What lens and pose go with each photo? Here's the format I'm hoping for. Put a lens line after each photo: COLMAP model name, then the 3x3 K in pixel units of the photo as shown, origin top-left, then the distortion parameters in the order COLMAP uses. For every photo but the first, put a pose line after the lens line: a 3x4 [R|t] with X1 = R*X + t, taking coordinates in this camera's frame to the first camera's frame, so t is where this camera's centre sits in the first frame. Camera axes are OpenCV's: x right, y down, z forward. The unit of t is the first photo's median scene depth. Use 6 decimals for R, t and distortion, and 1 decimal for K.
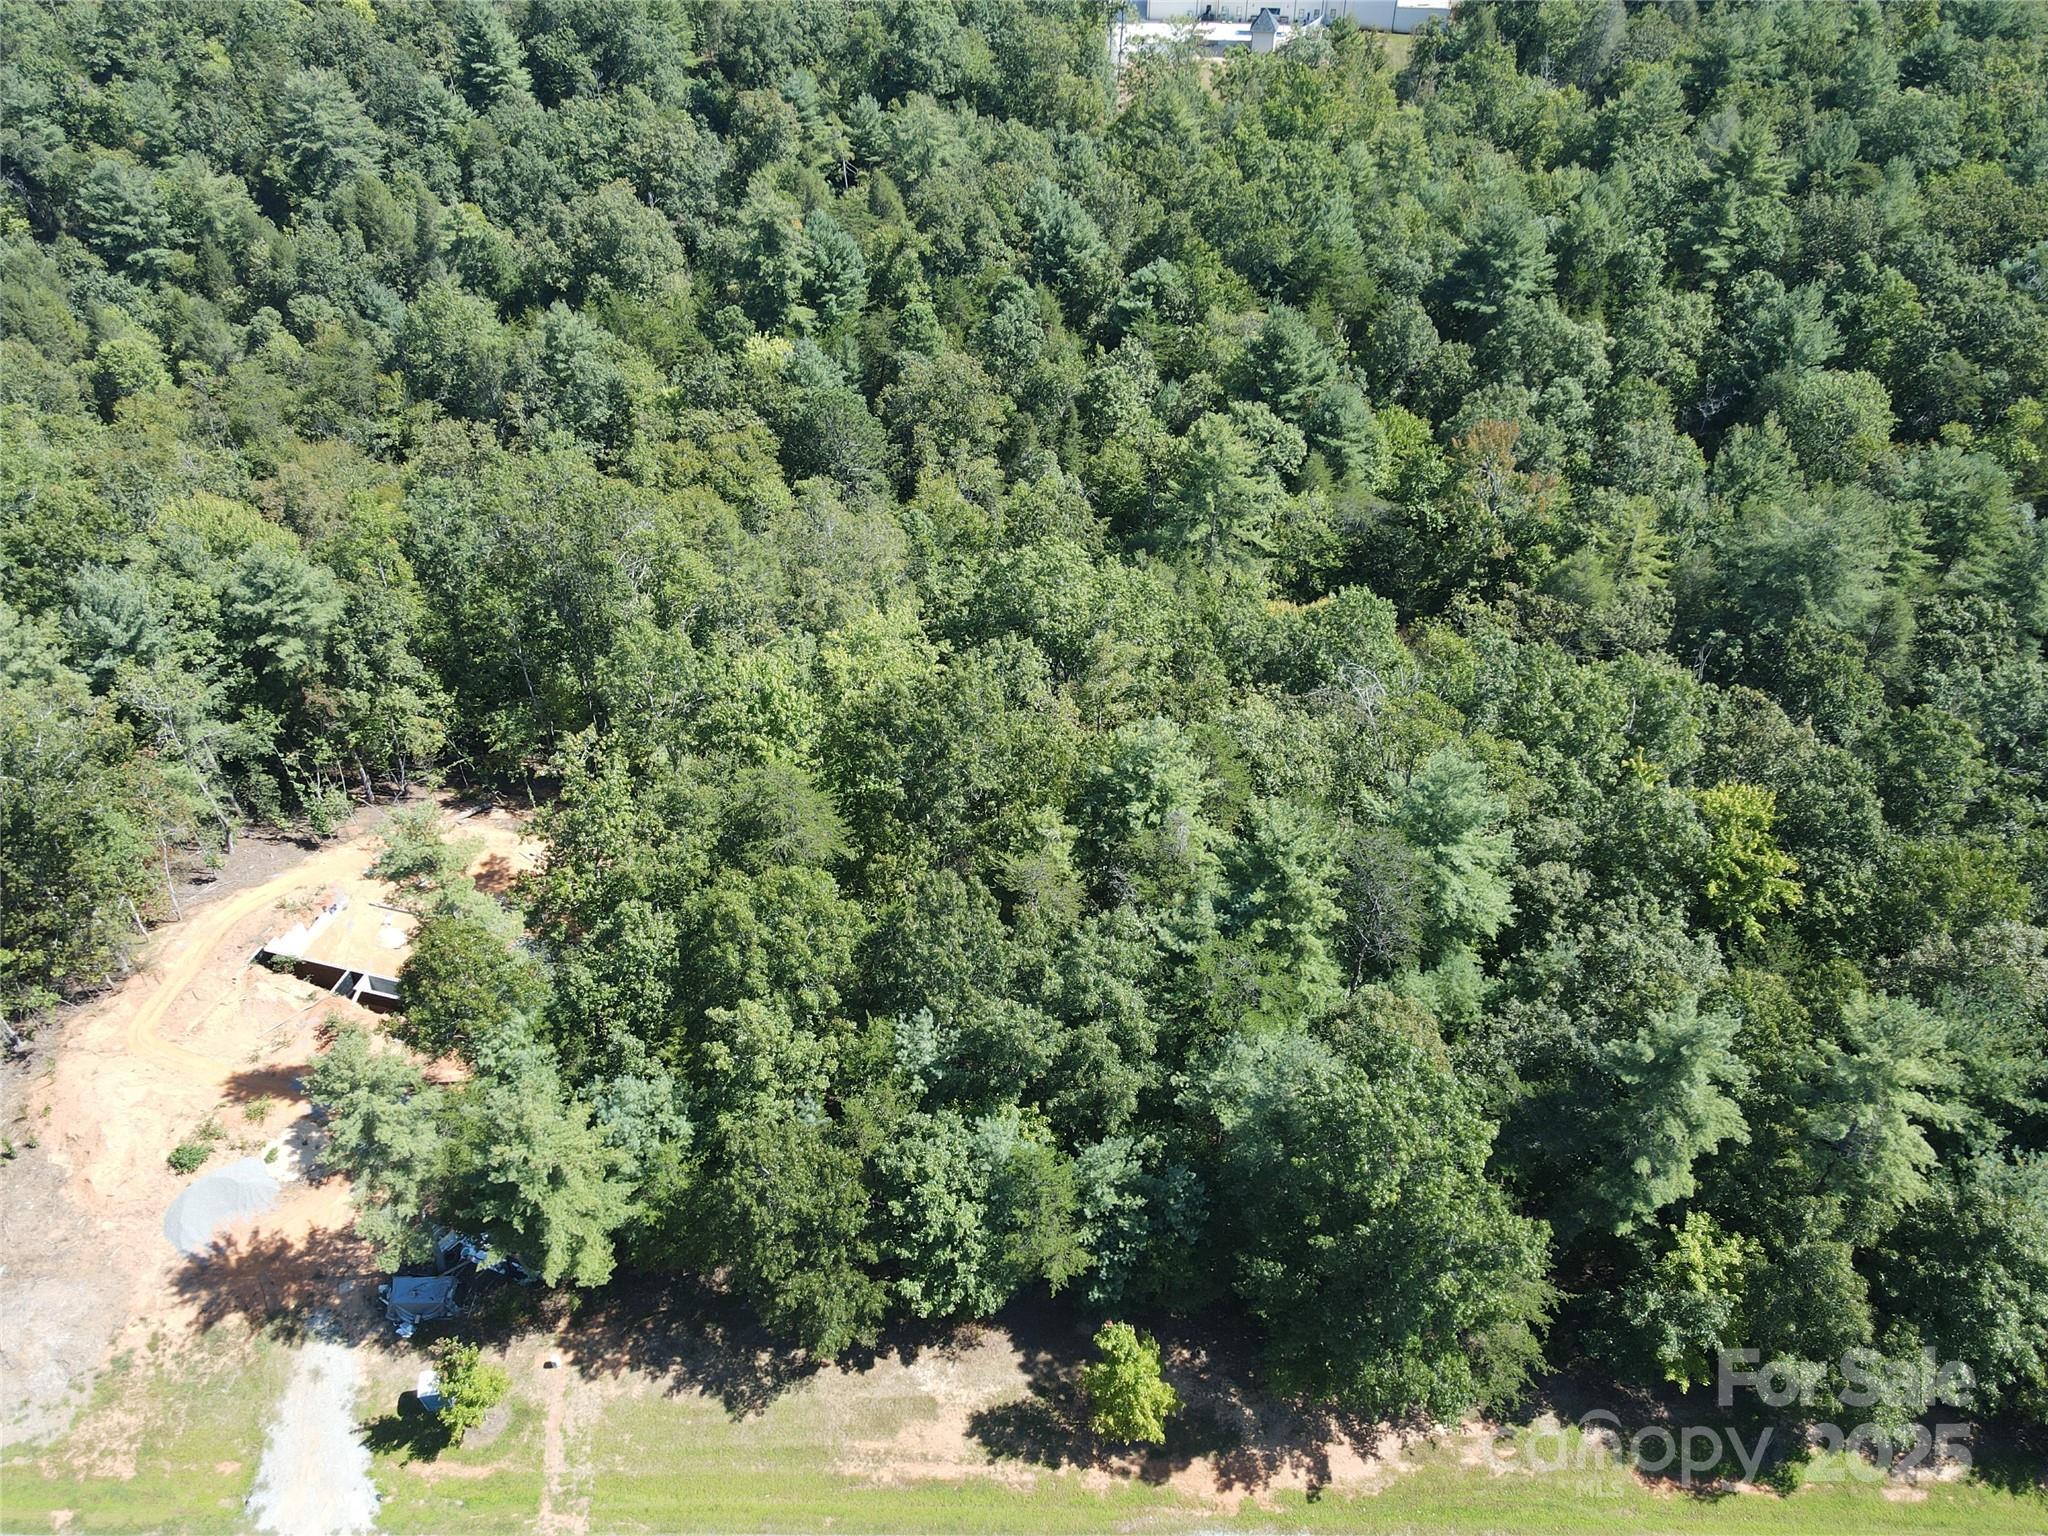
lens RADIAL K [[1465.5, 0, 1025.2], [0, 1465.5, 767.6], [0, 0, 1]] dist [0.019221, -0.011631]
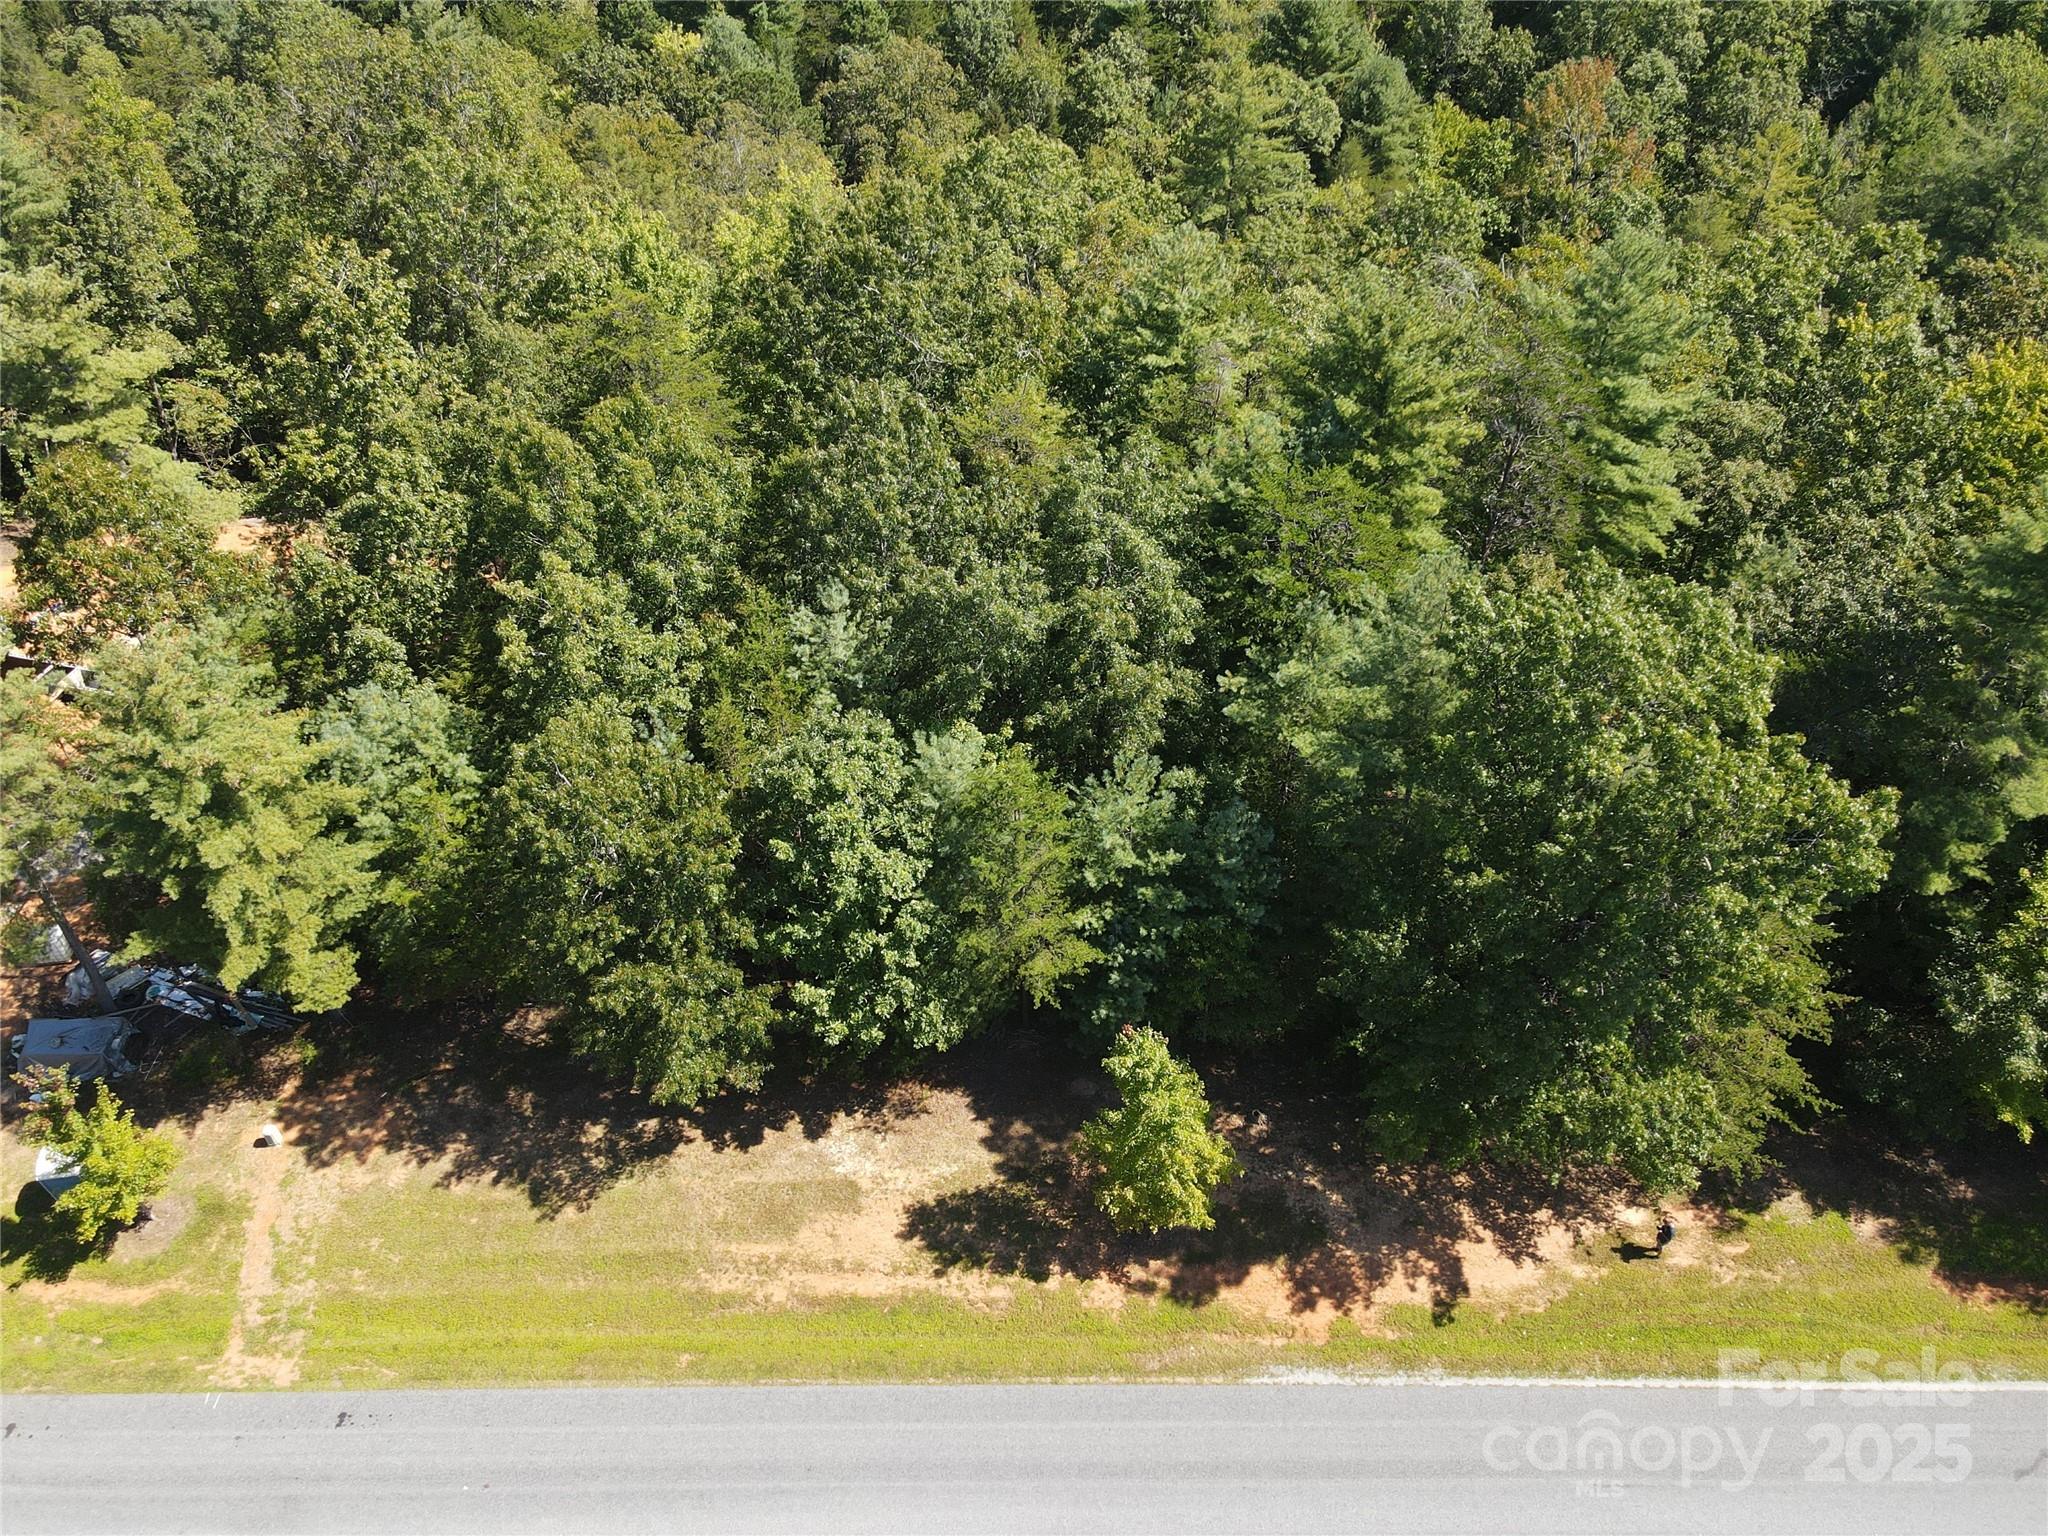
lens RADIAL K [[1465.5, 0, 1026.2], [0, 1465.5, 771.6], [0, 0, 1]] dist [0.019221, -0.011631]
pose [[0.999813, -0.003493, 0.019011, 0.002818], [0.003334, 0.999959, 0.008422, 0.245296], [-0.019040, -0.008357, 0.999784, 0.355386]]
